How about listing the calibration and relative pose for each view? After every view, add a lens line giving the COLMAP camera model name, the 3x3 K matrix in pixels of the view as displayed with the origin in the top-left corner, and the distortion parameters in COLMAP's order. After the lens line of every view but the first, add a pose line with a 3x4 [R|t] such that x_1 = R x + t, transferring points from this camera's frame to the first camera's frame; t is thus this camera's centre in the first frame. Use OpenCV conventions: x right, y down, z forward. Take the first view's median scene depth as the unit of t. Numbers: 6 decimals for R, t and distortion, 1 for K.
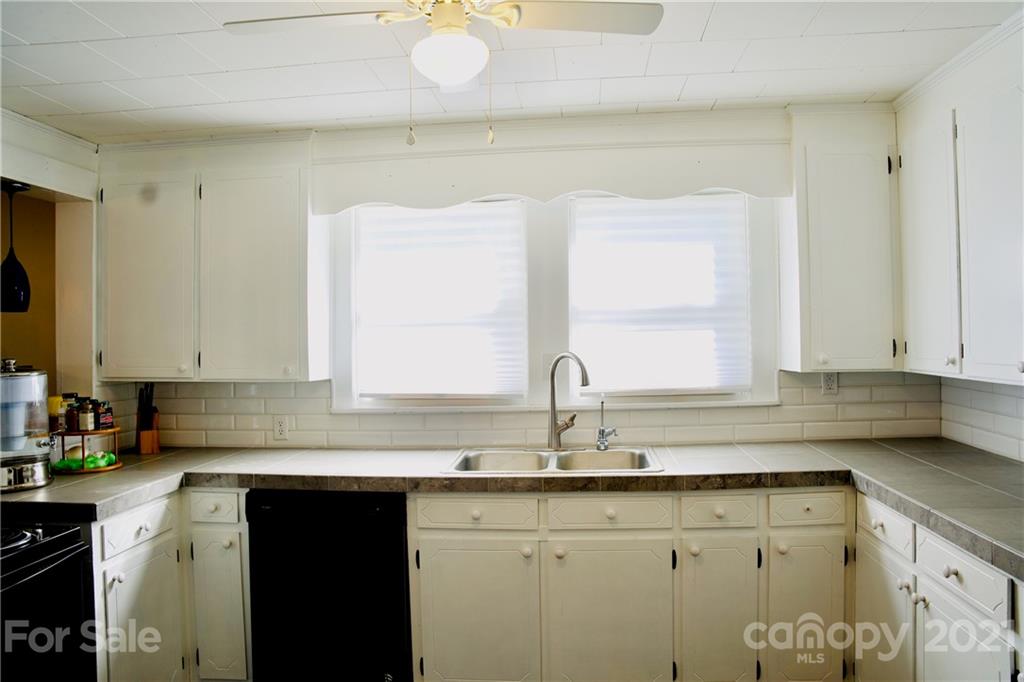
lens RADIAL K [[713.7, 0, 512.6], [0, 713.7, 355.2], [0, 0, 1]] dist [-0.070642, 0.003943]
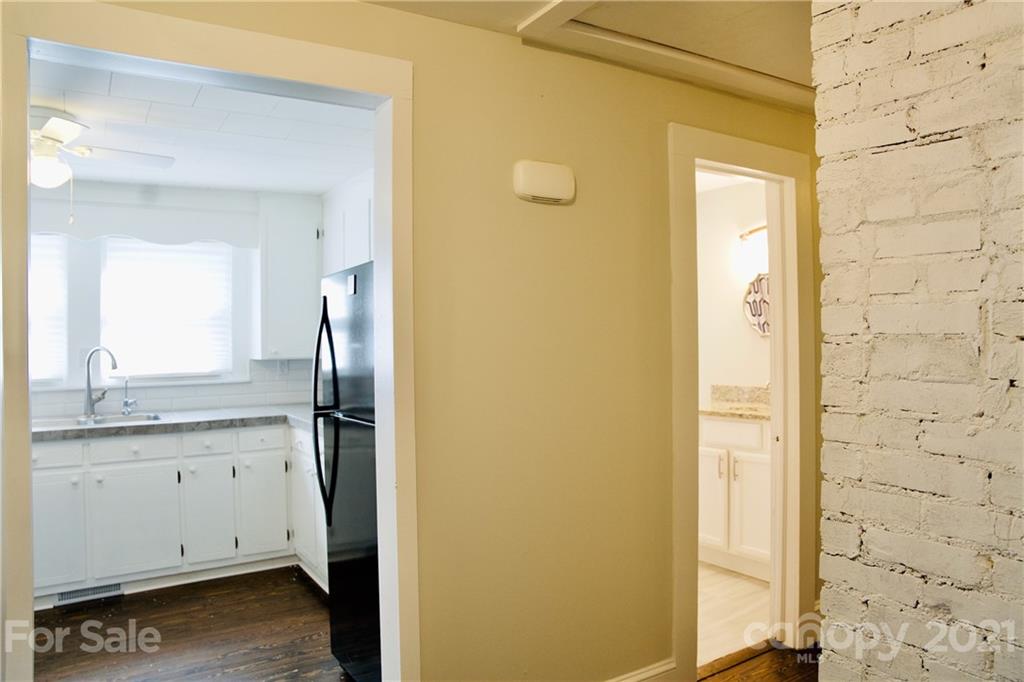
lens RADIAL K [[713.7, 0, 512.6], [0, 713.7, 355.2], [0, 0, 1]] dist [-0.070642, 0.003943]
pose [[0.794209, -0.000832, 0.607645, -0.128981], [0.007592, 0.999935, -0.008555, 0.034164], [-0.607598, 0.011408, 0.794163, -0.689441]]
